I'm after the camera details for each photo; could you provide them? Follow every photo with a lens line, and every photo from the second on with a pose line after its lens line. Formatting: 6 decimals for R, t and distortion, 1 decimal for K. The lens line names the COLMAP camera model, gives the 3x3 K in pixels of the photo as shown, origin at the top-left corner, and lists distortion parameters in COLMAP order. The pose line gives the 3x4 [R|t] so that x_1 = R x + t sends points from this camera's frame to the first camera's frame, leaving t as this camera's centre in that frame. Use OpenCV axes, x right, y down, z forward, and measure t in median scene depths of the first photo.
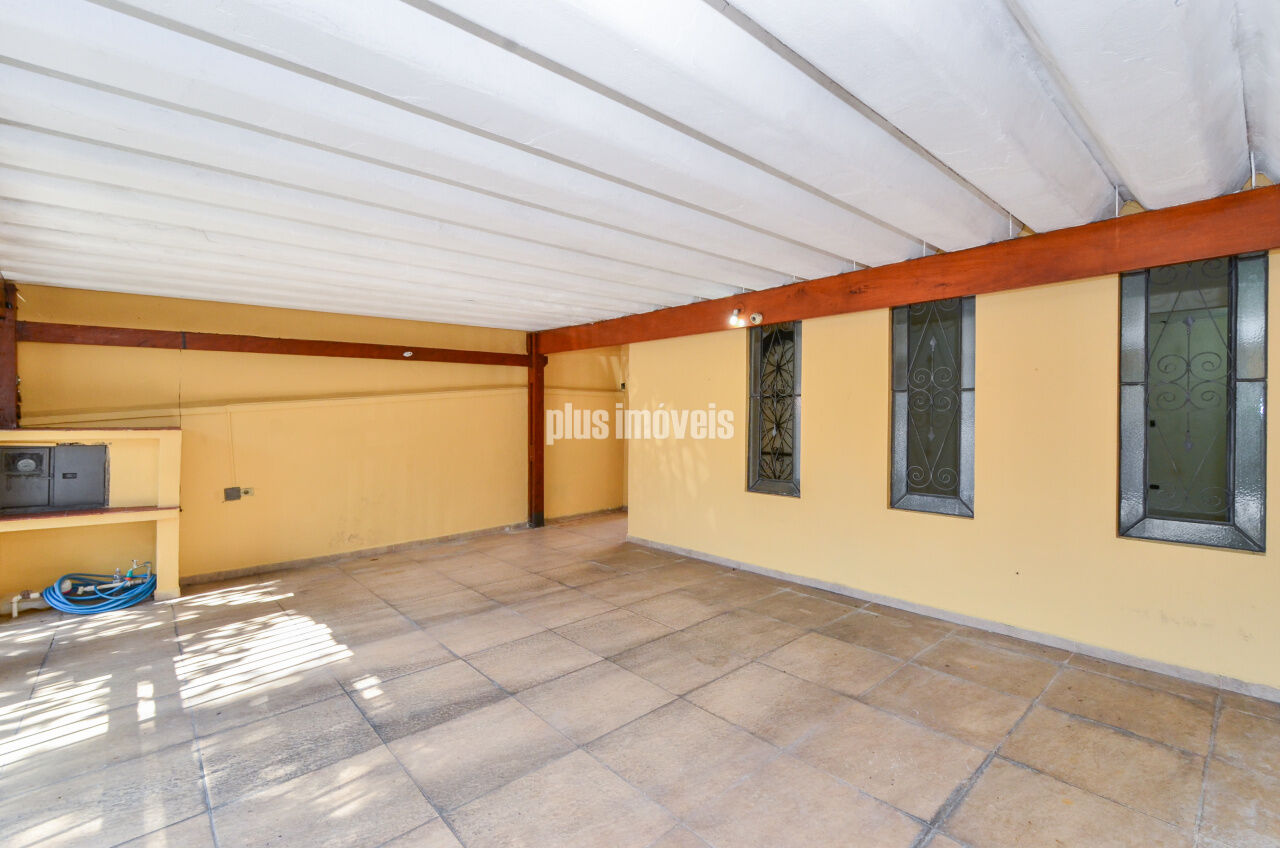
lens RADIAL K [[557.0, 0, 652.9], [0, 557.0, 419.5], [0, 0, 1]] dist [0.000930, -0.005195]
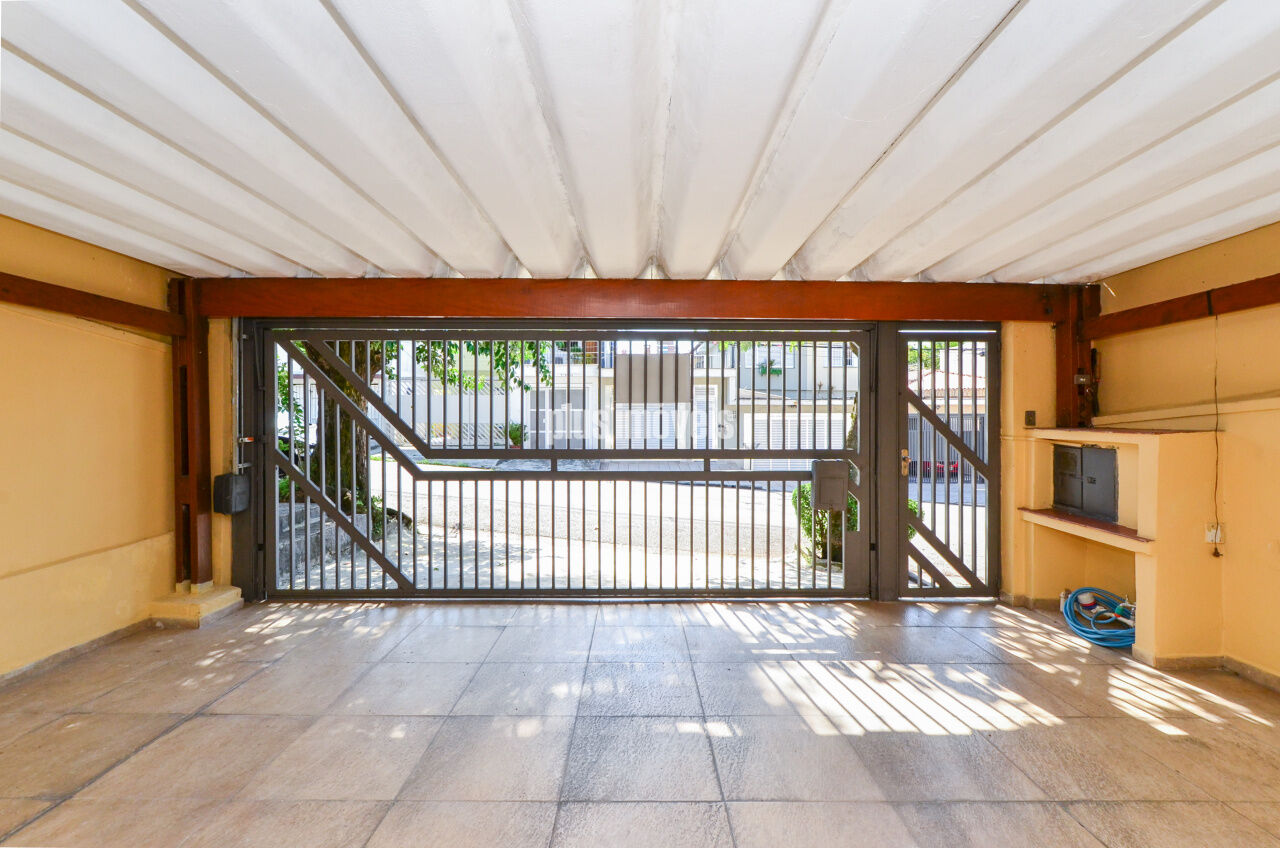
lens RADIAL K [[574.7, 0, 642.9], [0, 574.7, 413.6], [0, 0, 1]] dist [0.008660, -0.007395]
pose [[-0.675845, -0.005651, -0.737023, 0.173488], [-0.003162, 0.999984, -0.004768, -0.002104], [0.737037, -0.000892, -0.675851, 1.228901]]
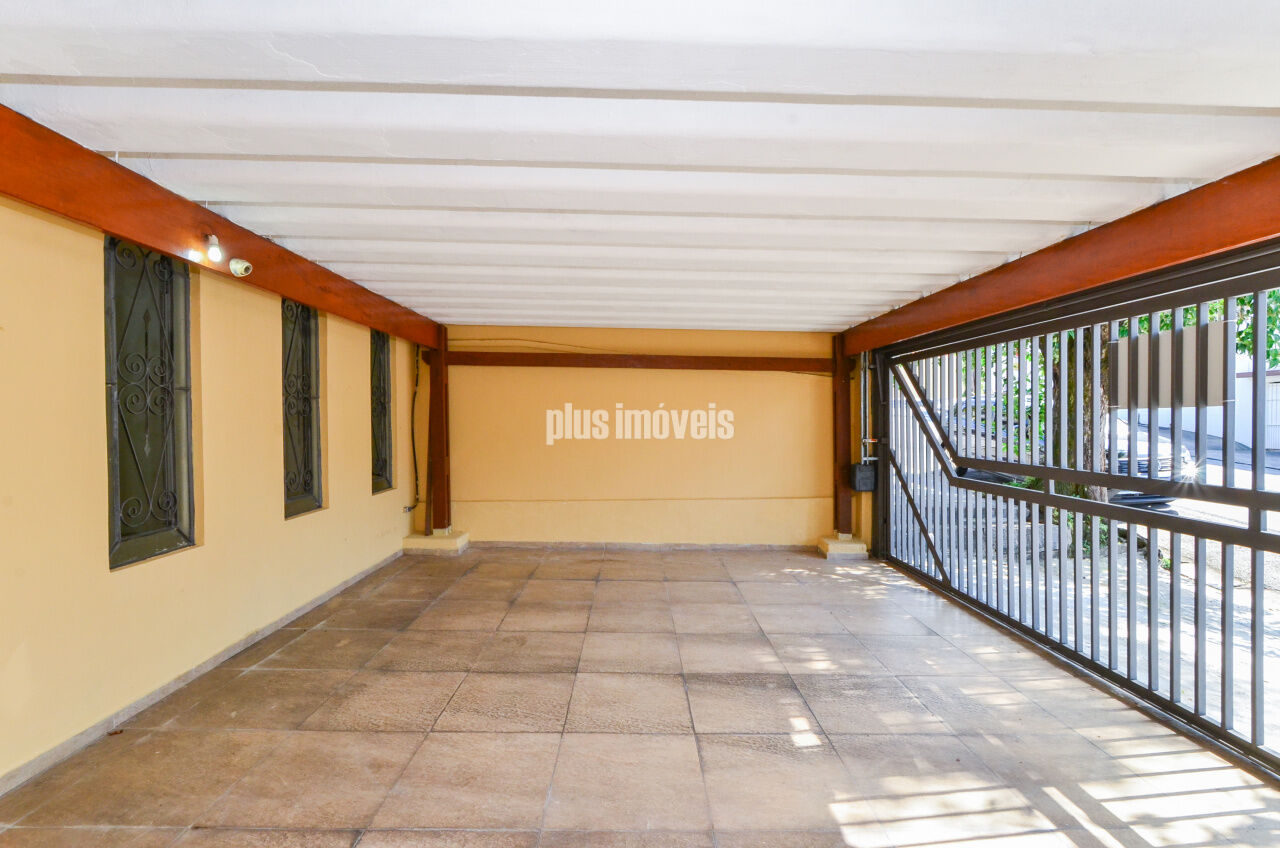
lens RADIAL K [[562.7, 0, 640.0], [0, 562.7, 424.0], [0, 0, 1]] dist [-0.001866, -0.000927]
pose [[-0.743880, -0.011988, 0.668206, -0.729816], [-0.004461, 0.999906, 0.012972, -0.016967], [-0.668299, 0.006669, -0.743863, 1.472182]]
